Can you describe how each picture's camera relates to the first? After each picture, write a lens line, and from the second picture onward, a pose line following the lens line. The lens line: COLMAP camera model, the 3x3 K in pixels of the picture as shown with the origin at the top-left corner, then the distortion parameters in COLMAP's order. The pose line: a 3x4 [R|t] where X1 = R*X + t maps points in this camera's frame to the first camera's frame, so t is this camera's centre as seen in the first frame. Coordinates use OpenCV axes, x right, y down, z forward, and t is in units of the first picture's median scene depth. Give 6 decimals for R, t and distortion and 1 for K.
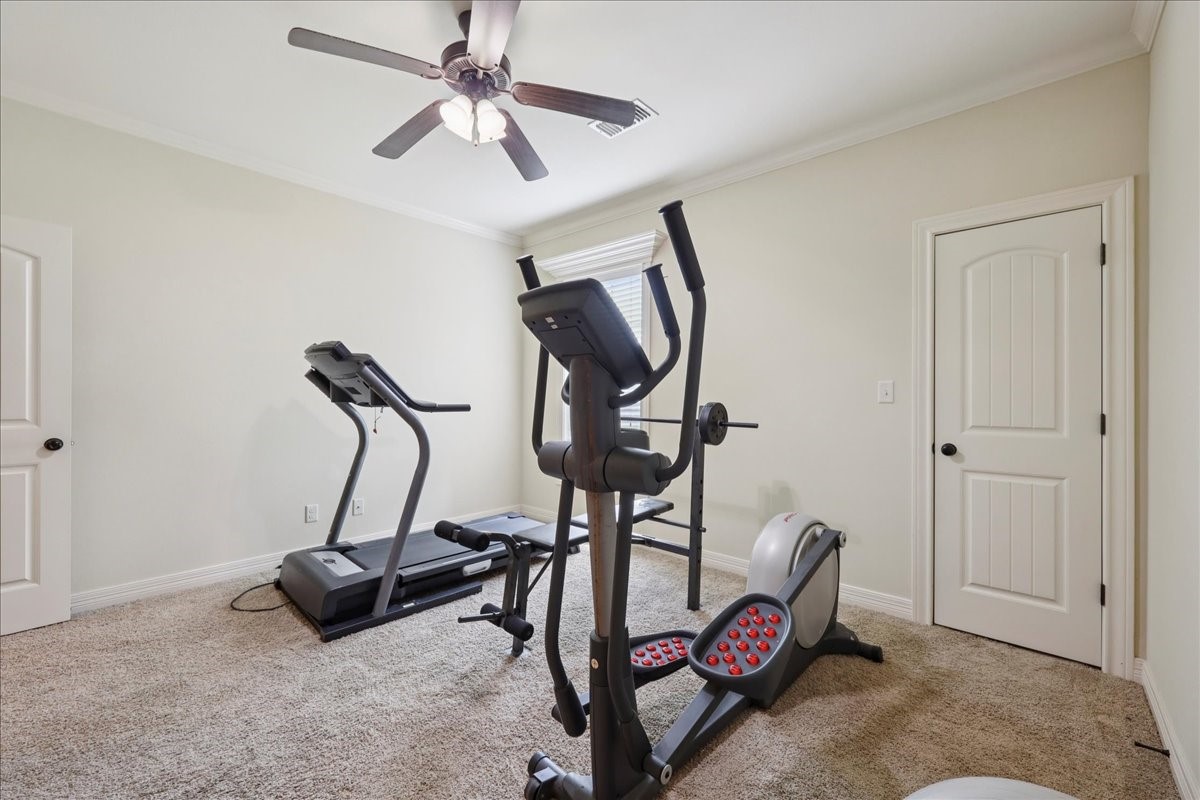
lens RADIAL K [[487.1, 0, 598.5], [0, 487.1, 395.0], [0, 0, 1]] dist [0.002934, 0.000862]
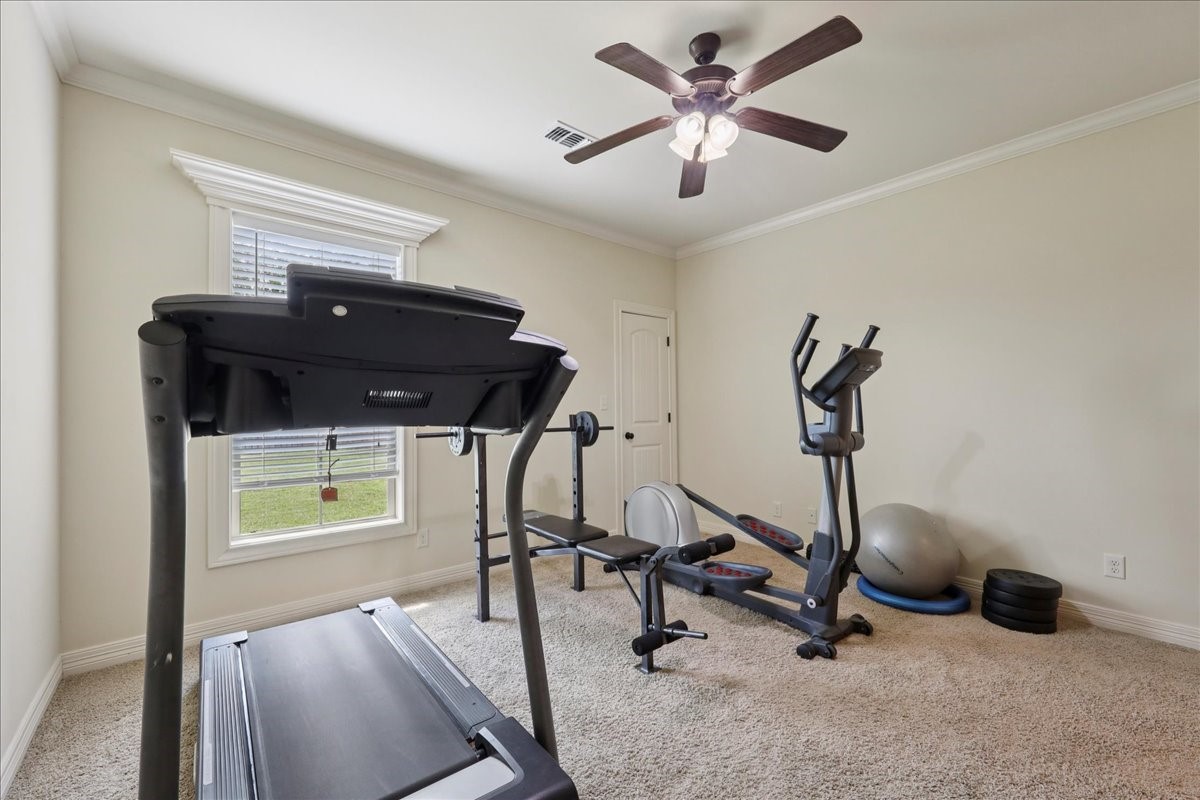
lens RADIAL K [[487.1, 0, 599.8], [0, 487.1, 402.5], [0, 0, 1]] dist [0.002934, 0.000862]
pose [[0.137945, 0.004741, 0.990428, -1.033910], [0.006099, 0.999966, -0.005637, 0.001010], [-0.990421, 0.006818, 0.137912, 0.867549]]
